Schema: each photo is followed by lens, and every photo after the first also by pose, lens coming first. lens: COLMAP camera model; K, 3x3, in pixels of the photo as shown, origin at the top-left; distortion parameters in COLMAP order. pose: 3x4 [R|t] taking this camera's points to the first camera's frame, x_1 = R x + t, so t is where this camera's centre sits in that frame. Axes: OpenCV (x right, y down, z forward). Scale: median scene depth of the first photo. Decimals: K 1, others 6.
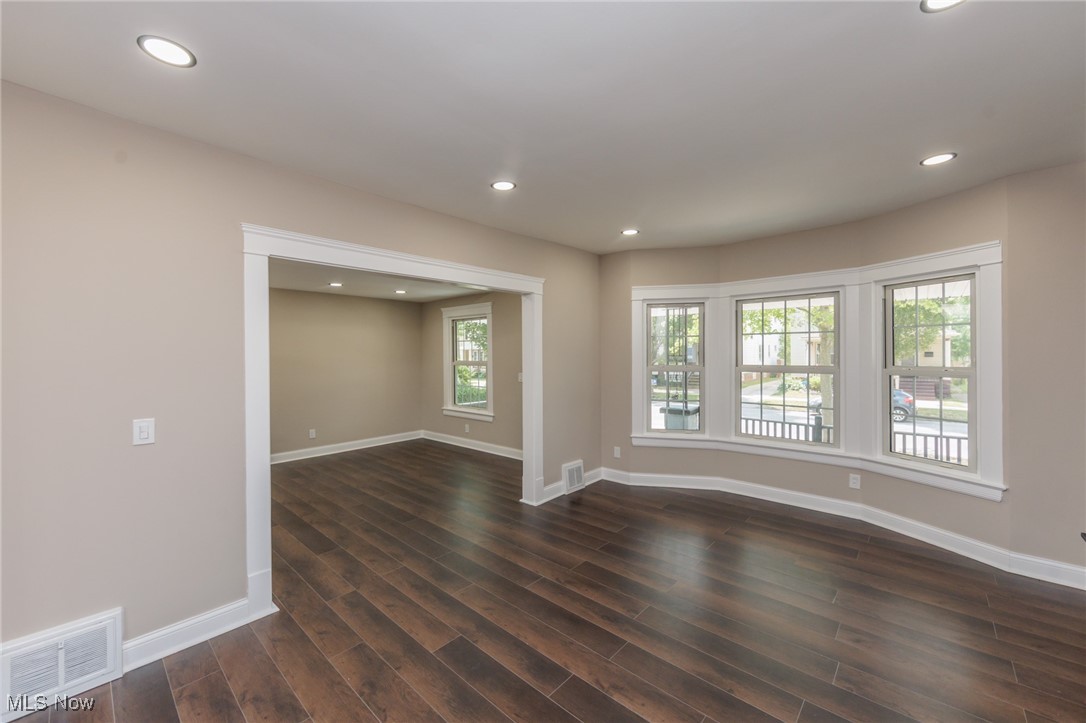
lens RADIAL K [[424.0, 0, 544.6], [0, 424.0, 358.9], [0, 0, 1]] dist [-0.000158, -0.001288]
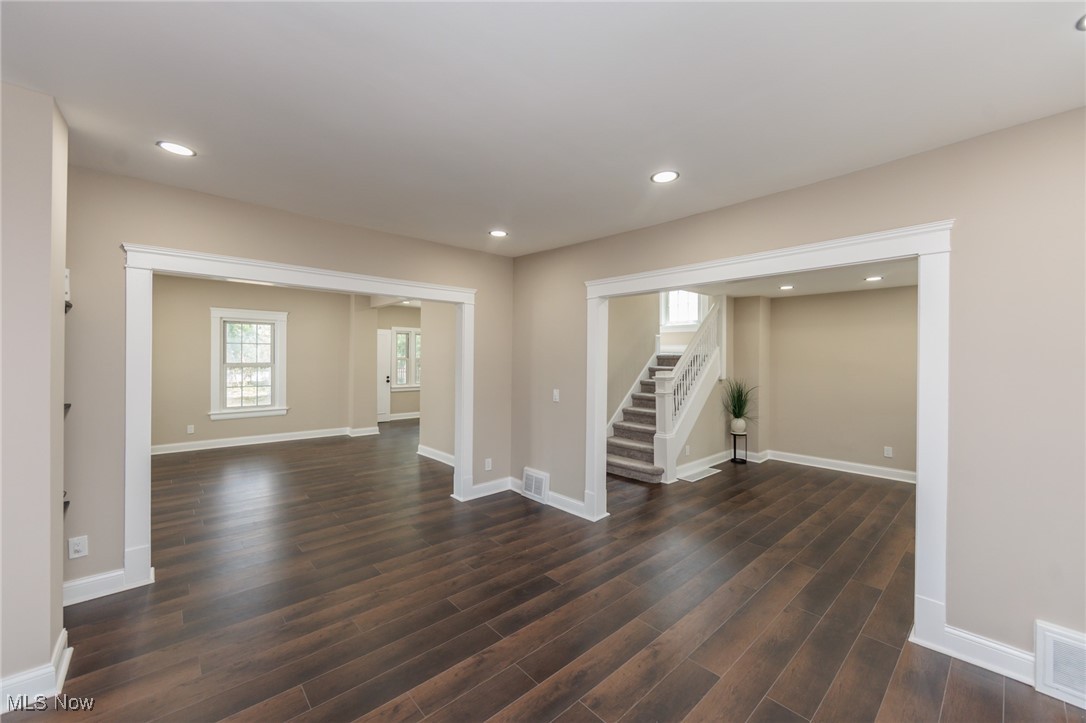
lens RADIAL K [[424.0, 0, 544.6], [0, 424.0, 358.3], [0, 0, 1]] dist [-0.000158, -0.001288]
pose [[-0.099022, 0.012509, -0.995007, 0.998656], [-0.016754, 0.999758, 0.014237, -0.037435], [0.994944, 0.018081, -0.098789, 1.002518]]
